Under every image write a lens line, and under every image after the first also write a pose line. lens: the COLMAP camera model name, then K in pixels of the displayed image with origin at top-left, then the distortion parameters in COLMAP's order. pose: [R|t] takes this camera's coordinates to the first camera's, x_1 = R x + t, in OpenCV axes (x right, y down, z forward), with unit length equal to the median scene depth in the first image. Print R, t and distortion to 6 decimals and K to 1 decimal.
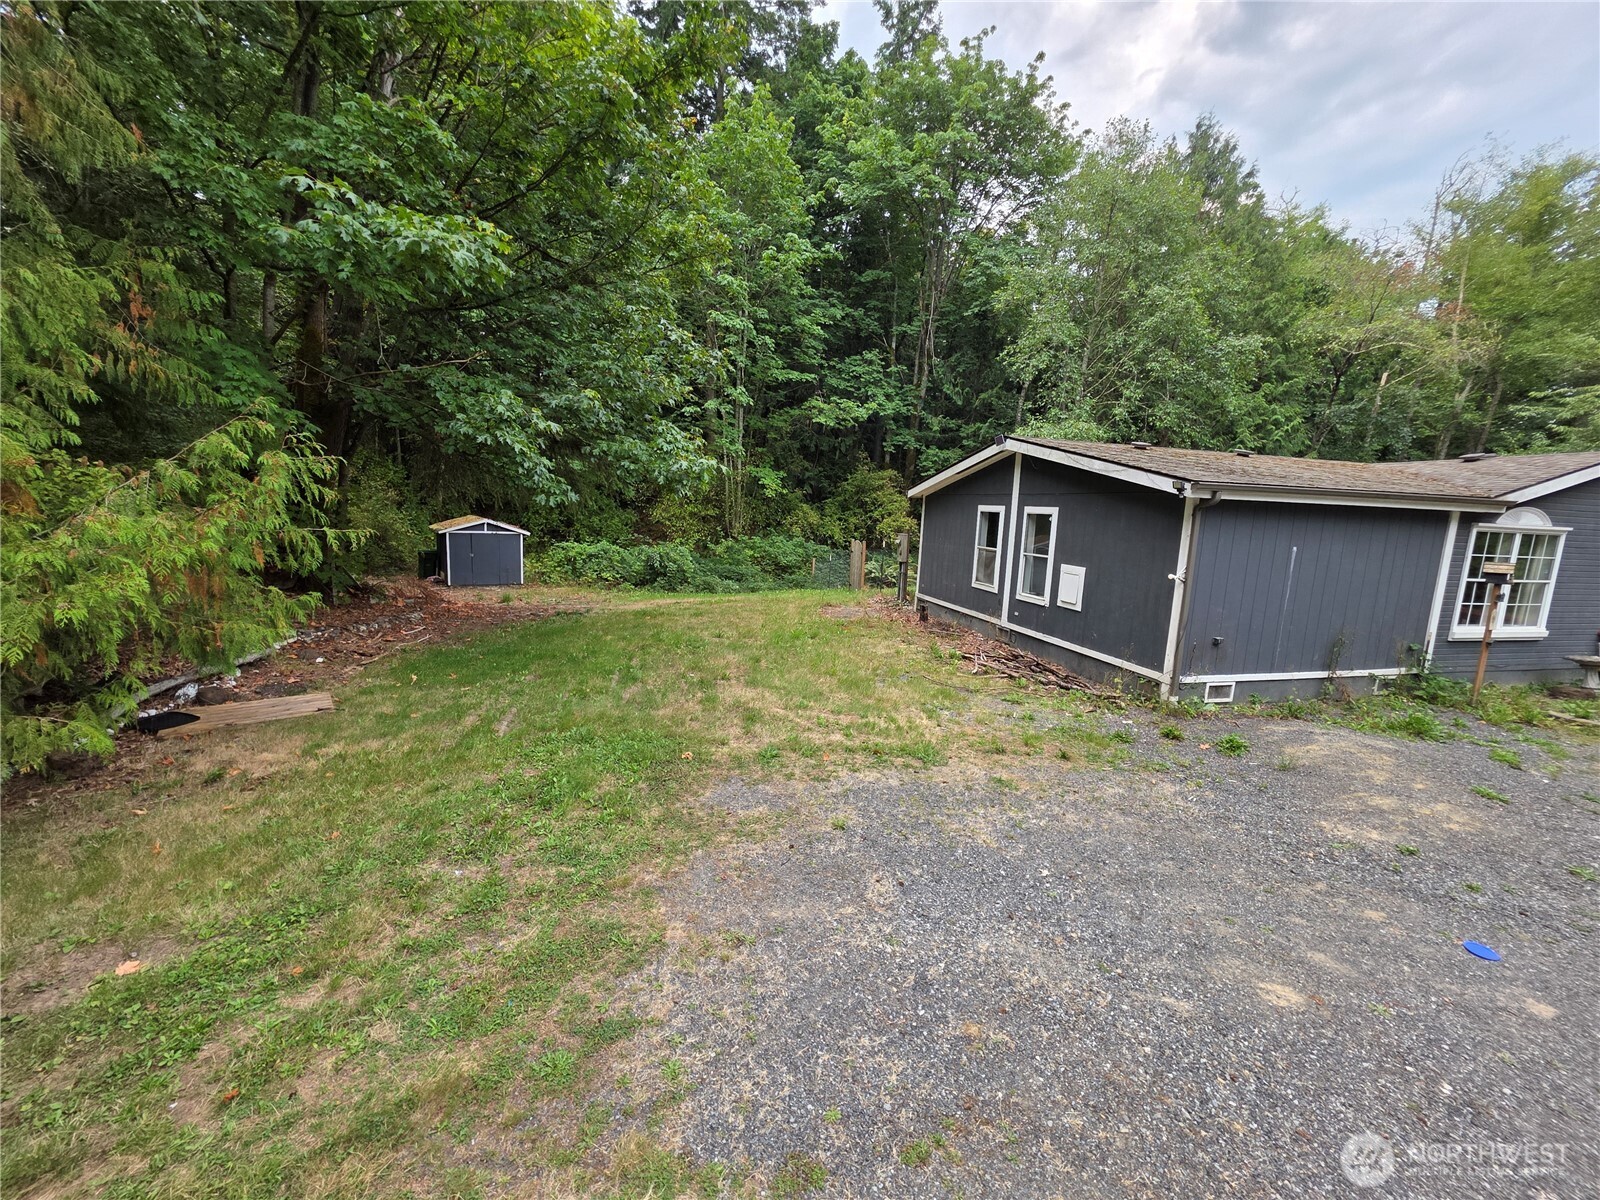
lens RADIAL K [[637.5, 0, 802.0], [0, 637.5, 598.5], [0, 0, 1]] dist [0.003816, -0.001352]
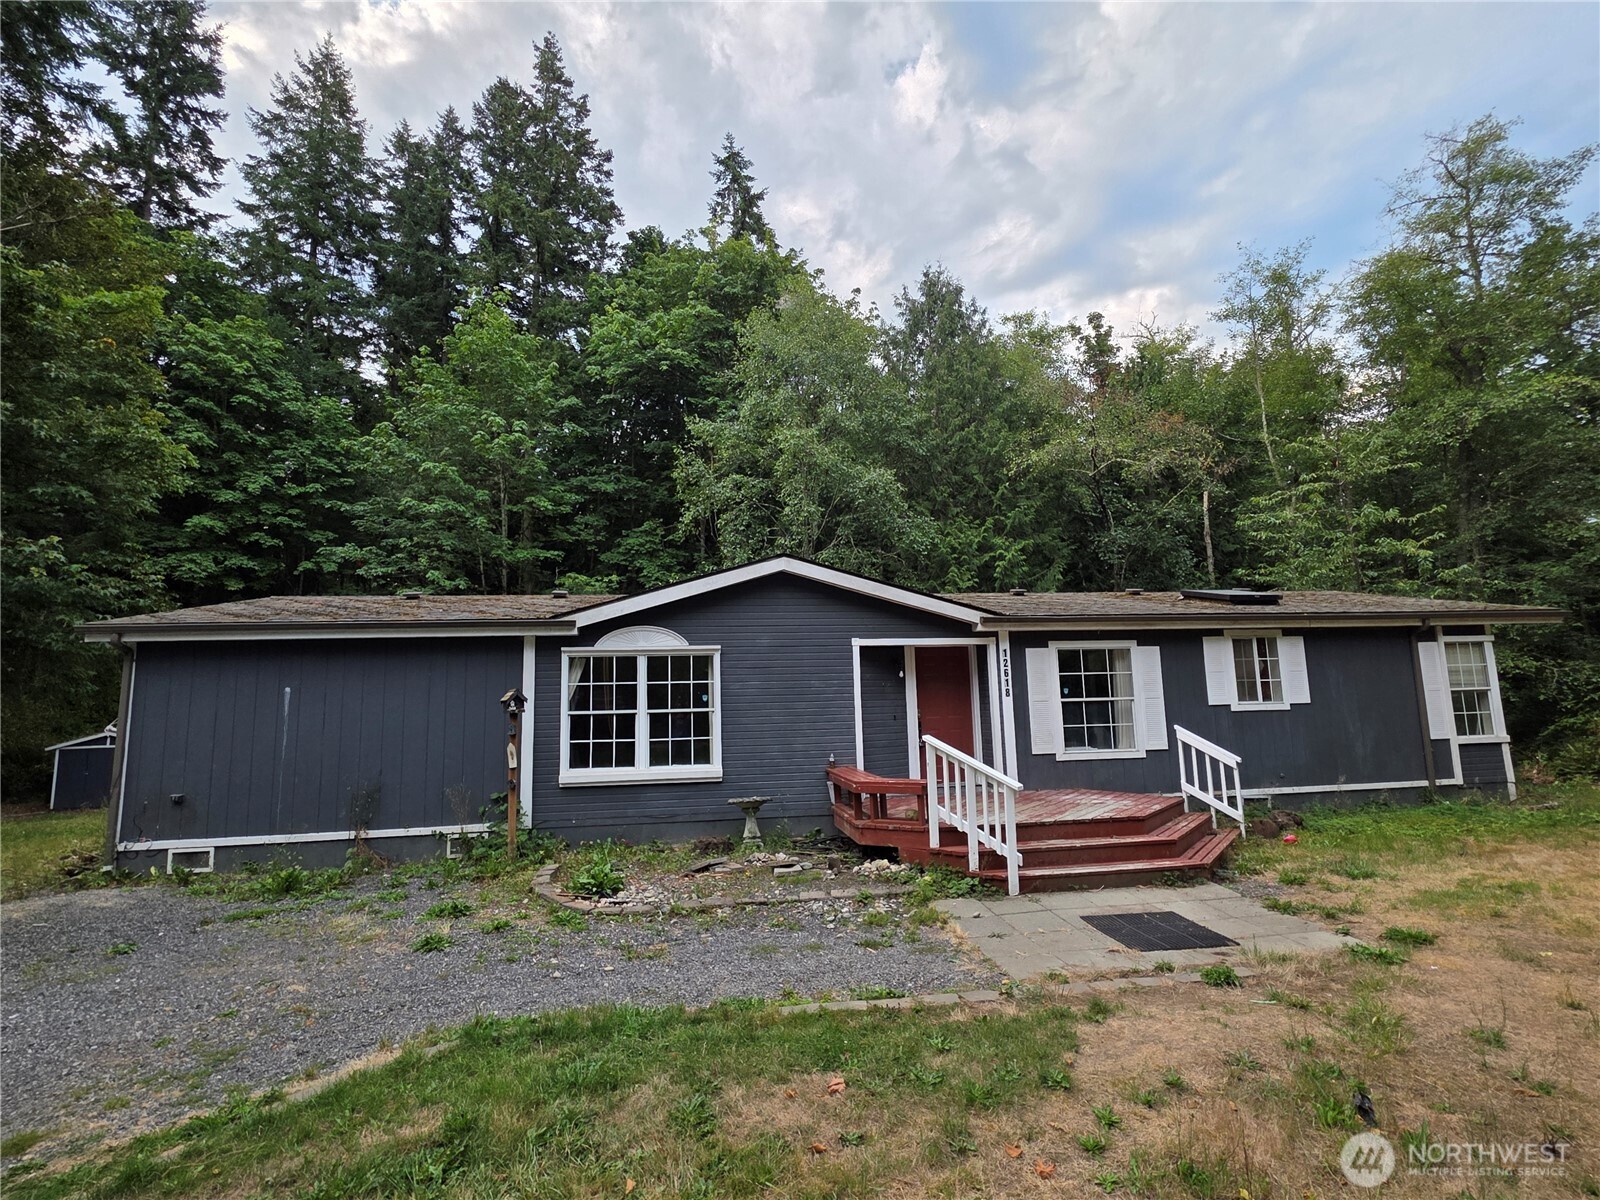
lens RADIAL K [[771.7, 0, 800.3], [0, 771.7, 598.6], [0, 0, 1]] dist [0.004073, -0.000210]
pose [[0.992510, -0.081042, -0.091408, 1.463902], [0.052670, 0.959025, -0.278384, 0.129546], [0.110224, 0.271485, 0.956110, -0.008055]]
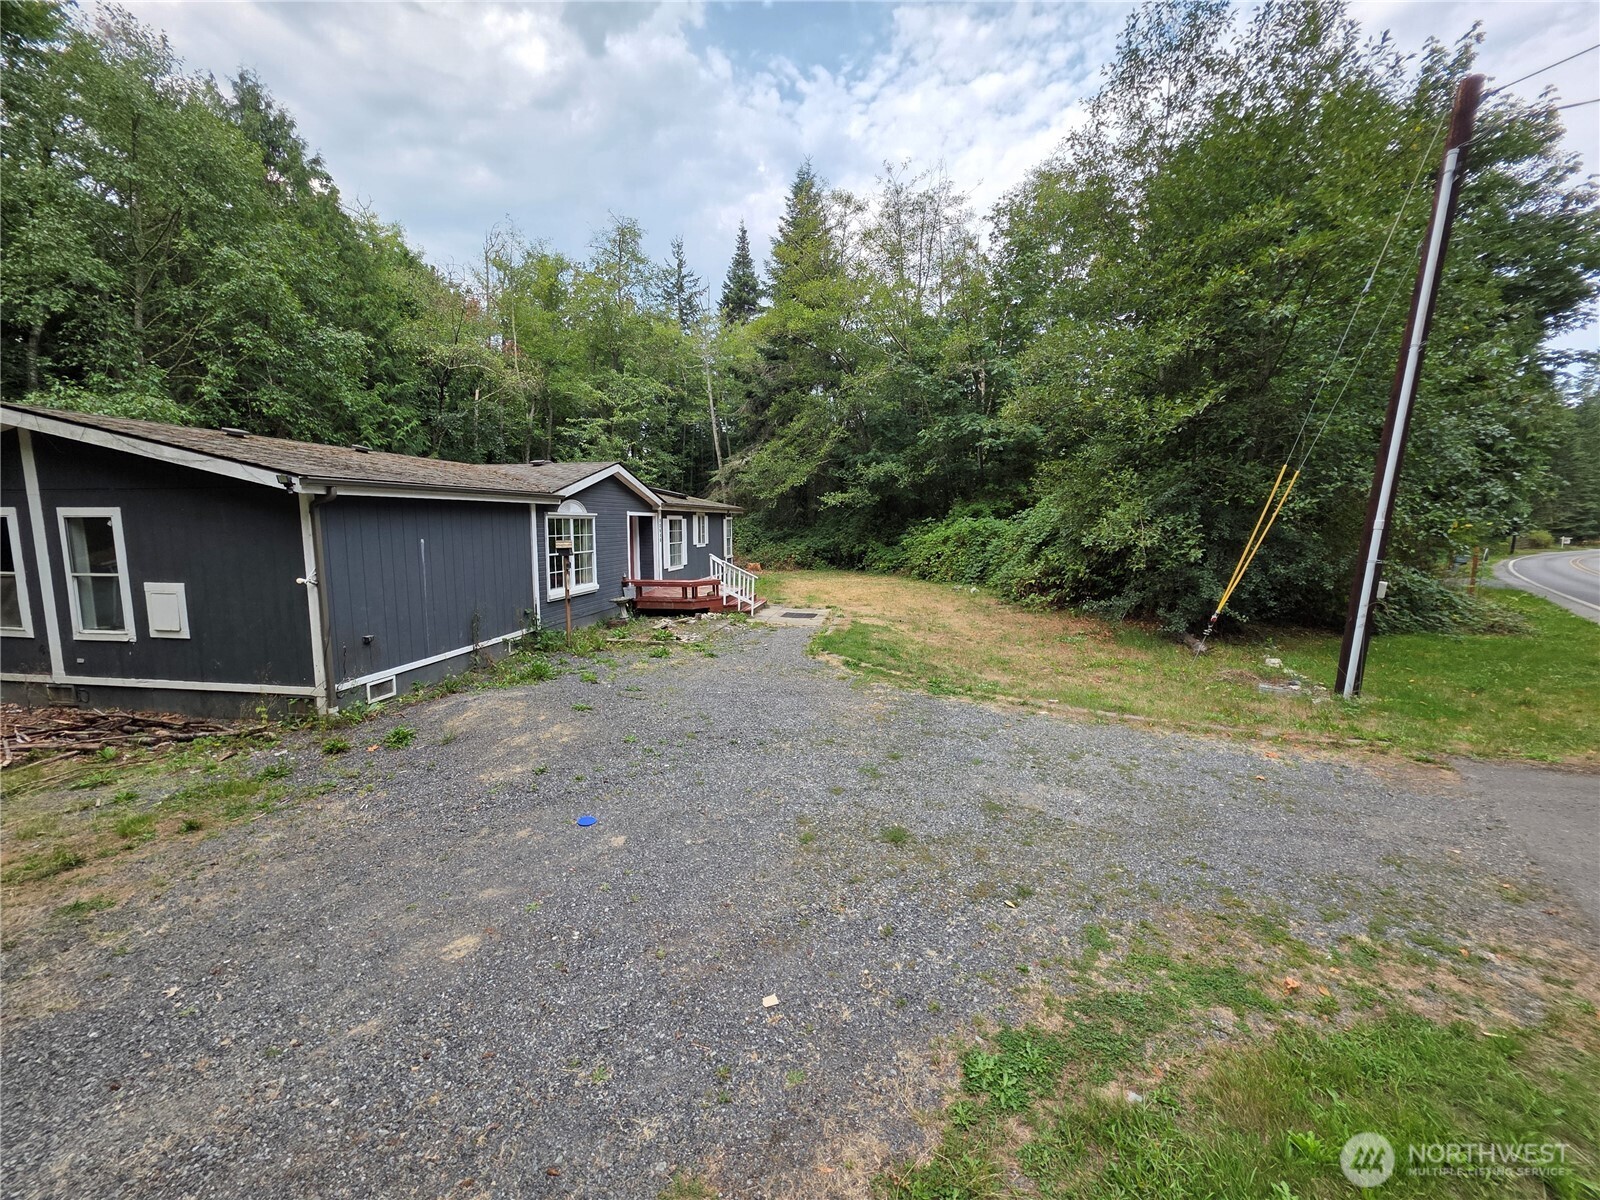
lens RADIAL K [[637.5, 0, 800.3], [0, 637.5, 598.2], [0, 0, 1]] dist [0.003816, -0.001352]
pose [[0.395000, -0.151691, 0.906071, 0.029469], [0.147999, 0.983898, 0.100201, 0.003731], [-0.906682, 0.094518, 0.411089, -0.011804]]
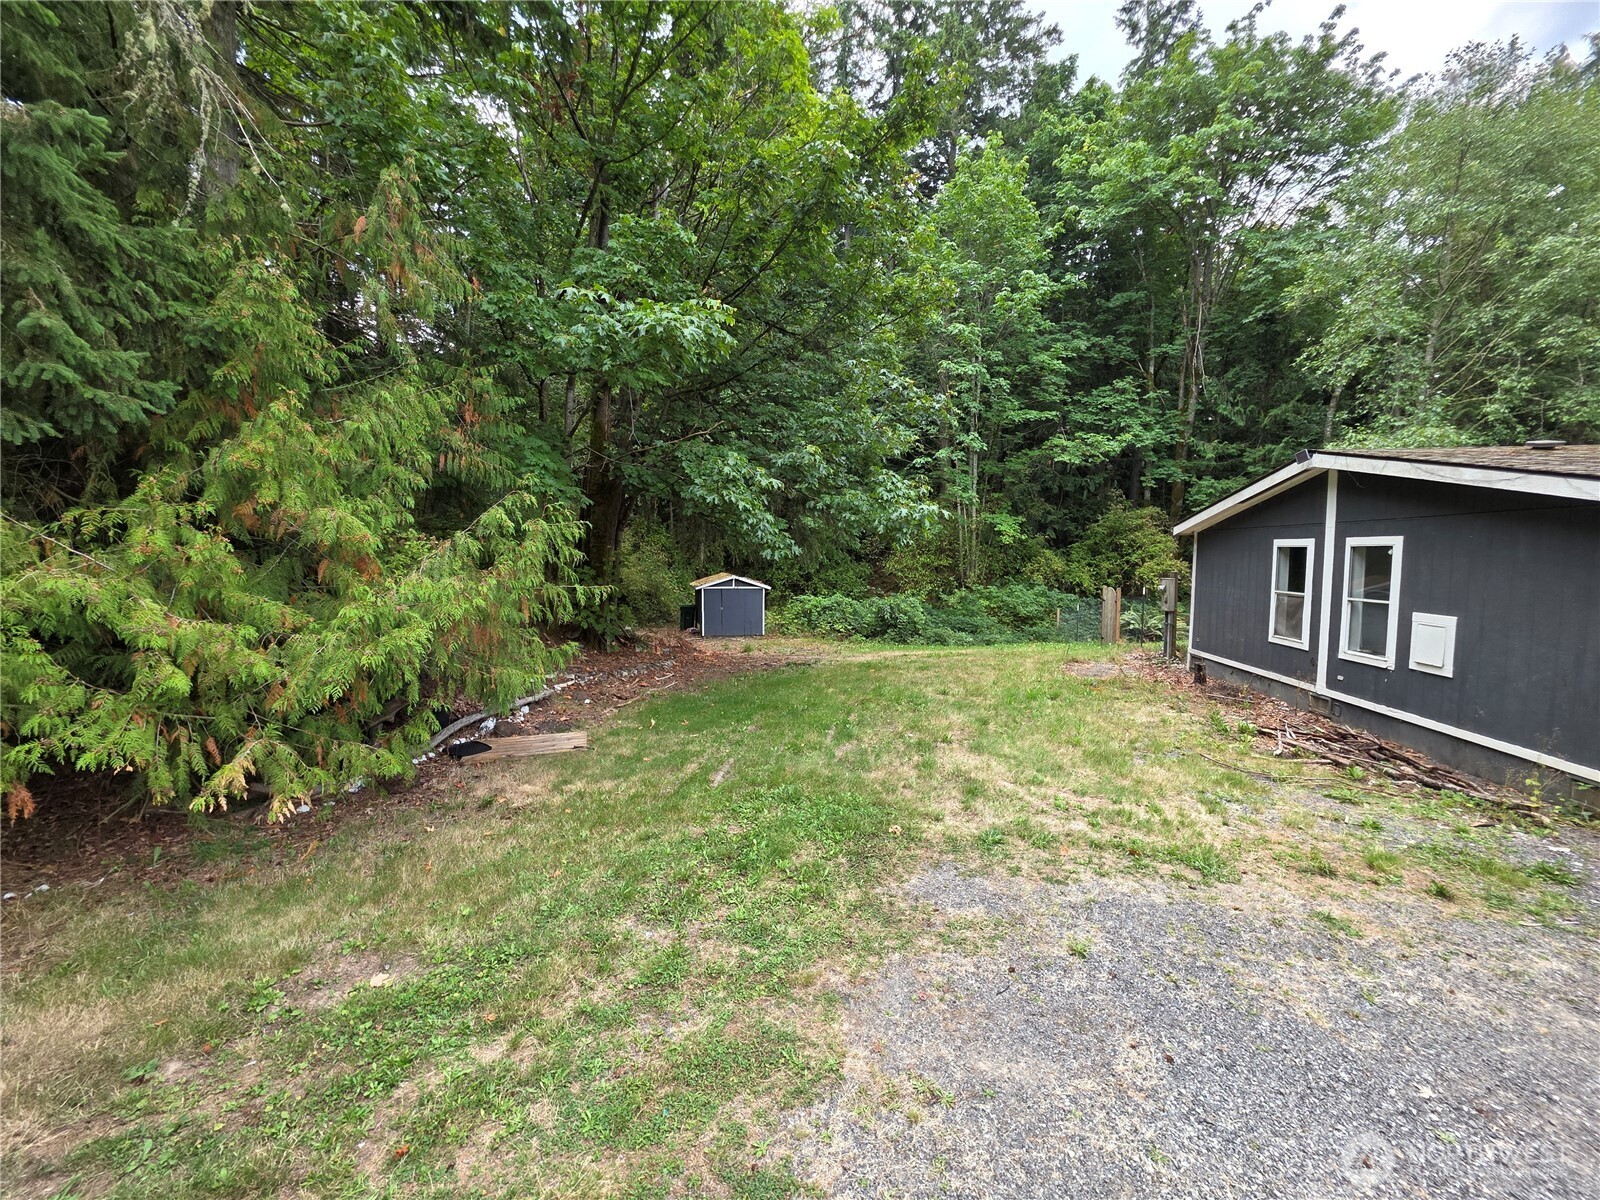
lens RADIAL K [[637.5, 0, 802.0], [0, 637.5, 598.3], [0, 0, 1]] dist [0.003816, -0.001352]
pose [[0.932613, -0.016003, -0.360524, 0.017388], [-0.013293, 0.996815, -0.078636, -0.002907], [0.360634, 0.078129, 0.929429, 0.067474]]
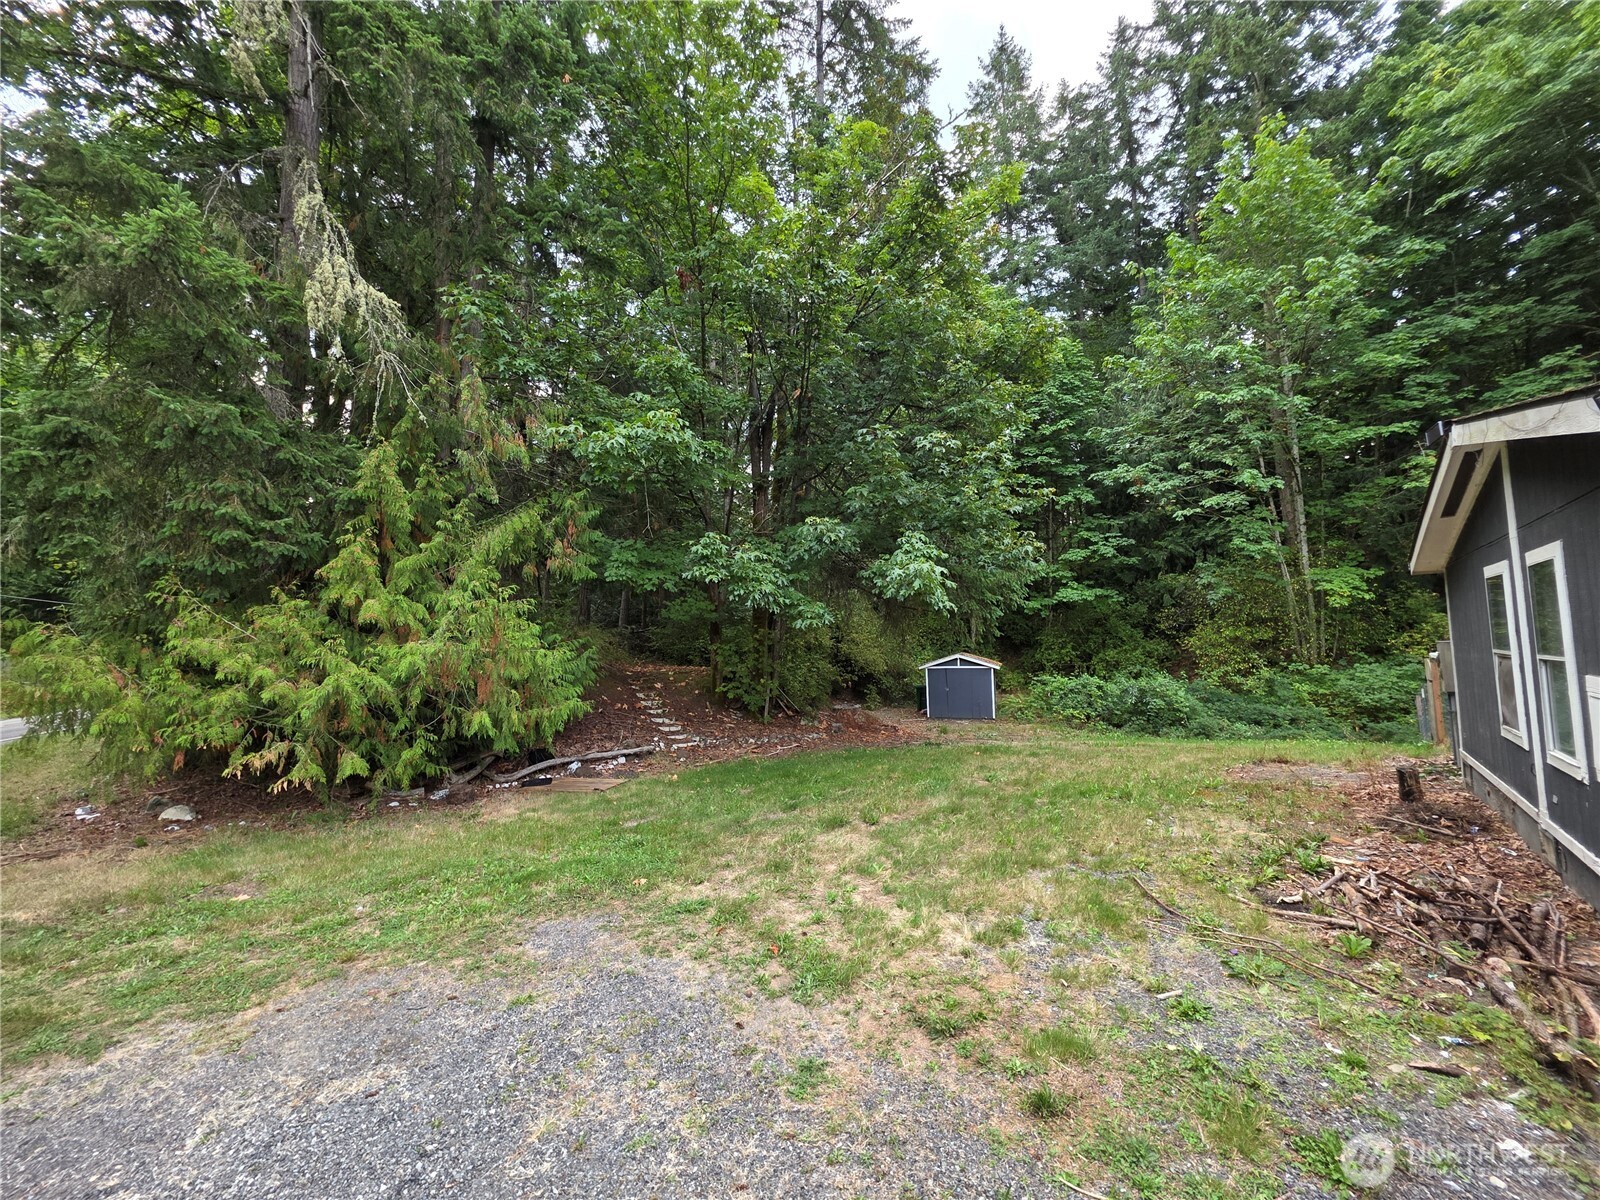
lens RADIAL K [[637.5, 0, 800.5], [0, 637.5, 598.6], [0, 0, 1]] dist [0.003816, -0.001352]
pose [[0.593080, -0.116325, -0.796696, 0.488549], [-0.064984, 0.979364, -0.191371, 0.008754], [0.802517, 0.165271, 0.573282, 0.410742]]
